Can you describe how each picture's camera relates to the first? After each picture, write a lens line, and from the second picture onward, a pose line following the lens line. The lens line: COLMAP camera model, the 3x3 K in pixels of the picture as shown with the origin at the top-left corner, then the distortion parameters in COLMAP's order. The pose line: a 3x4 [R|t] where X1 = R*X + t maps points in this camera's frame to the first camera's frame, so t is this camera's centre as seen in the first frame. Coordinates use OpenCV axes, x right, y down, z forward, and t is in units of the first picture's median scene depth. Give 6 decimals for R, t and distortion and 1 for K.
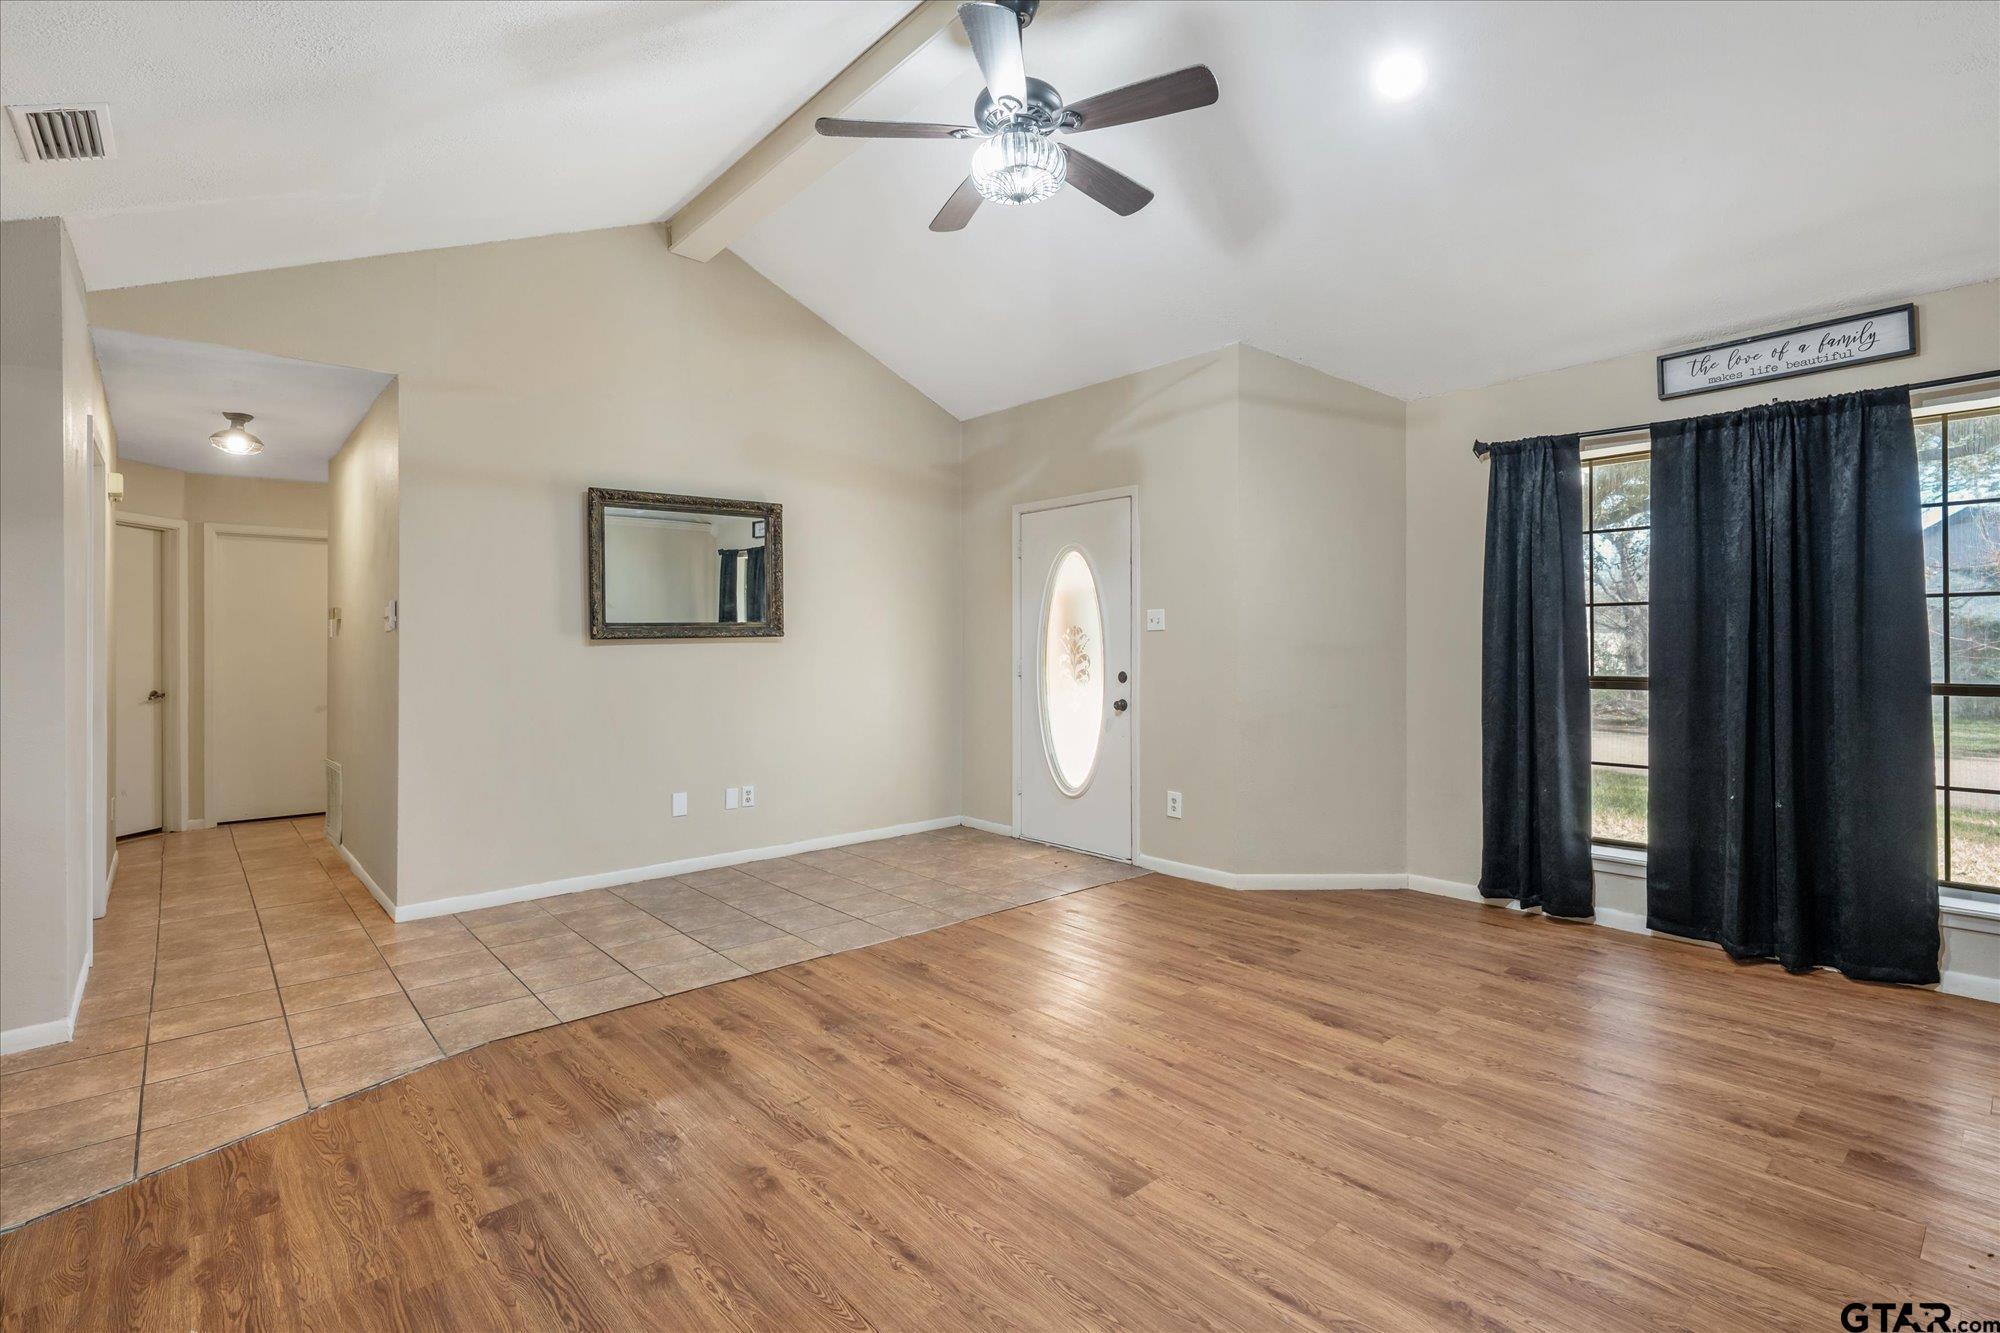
lens RADIAL K [[932.1, 0, 1000.7], [0, 932.1, 650.7], [0, 0, 1]] dist [0.004685, -0.001504]
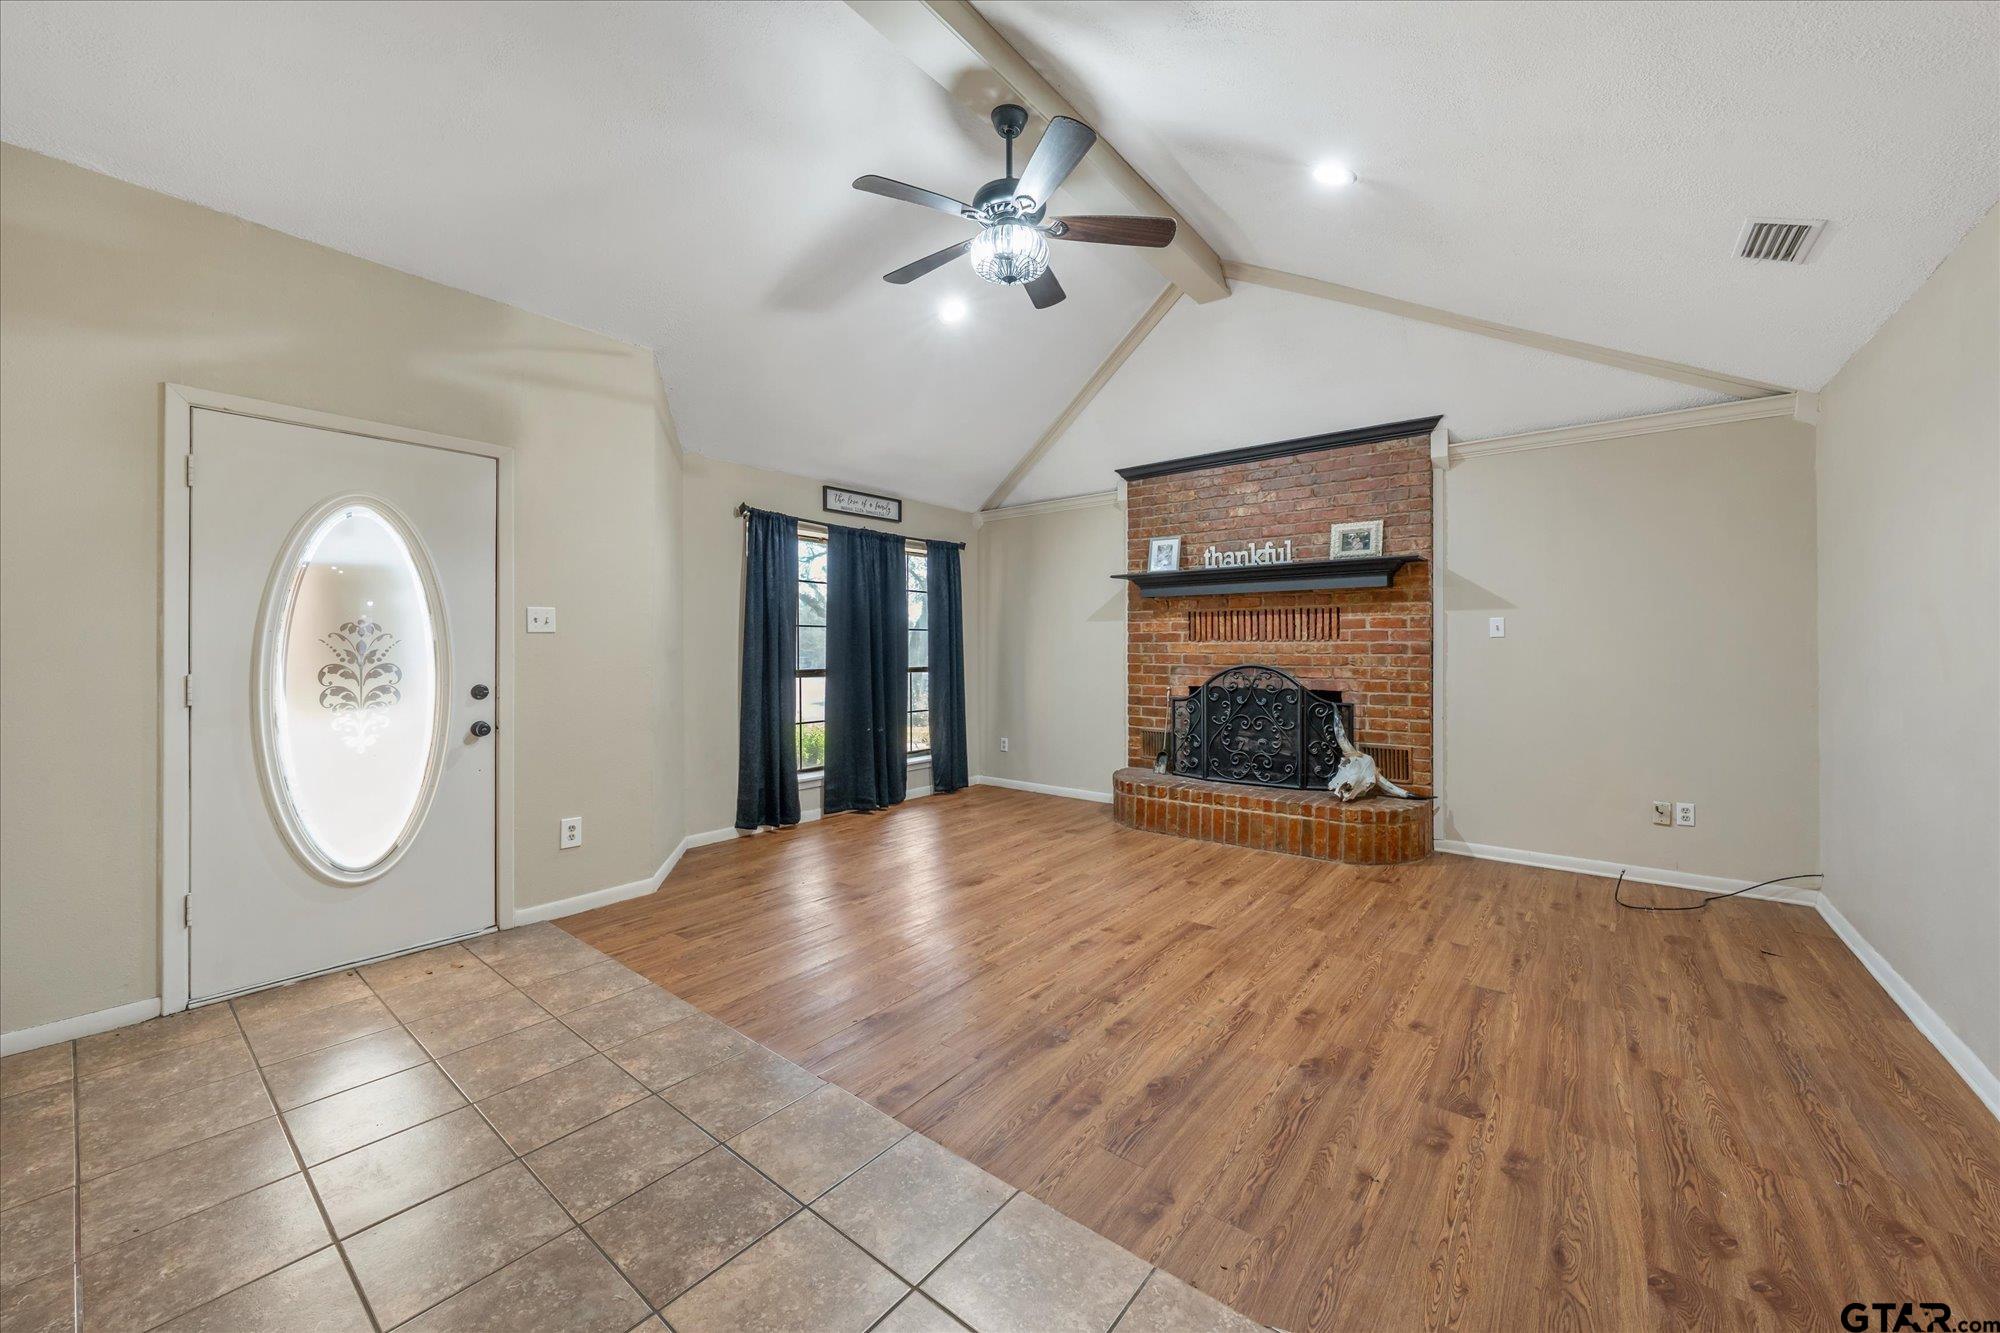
lens RADIAL K [[741.4, 0, 1002.9], [0, 741.4, 653.9], [0, 0, 1]] dist [-0.002724, 0.000372]
pose [[-0.174538, -0.004082, 0.984642, -0.950362], [0.005051, 0.999975, 0.005041, -0.006474], [-0.984638, 0.005854, -0.174513, 1.209498]]
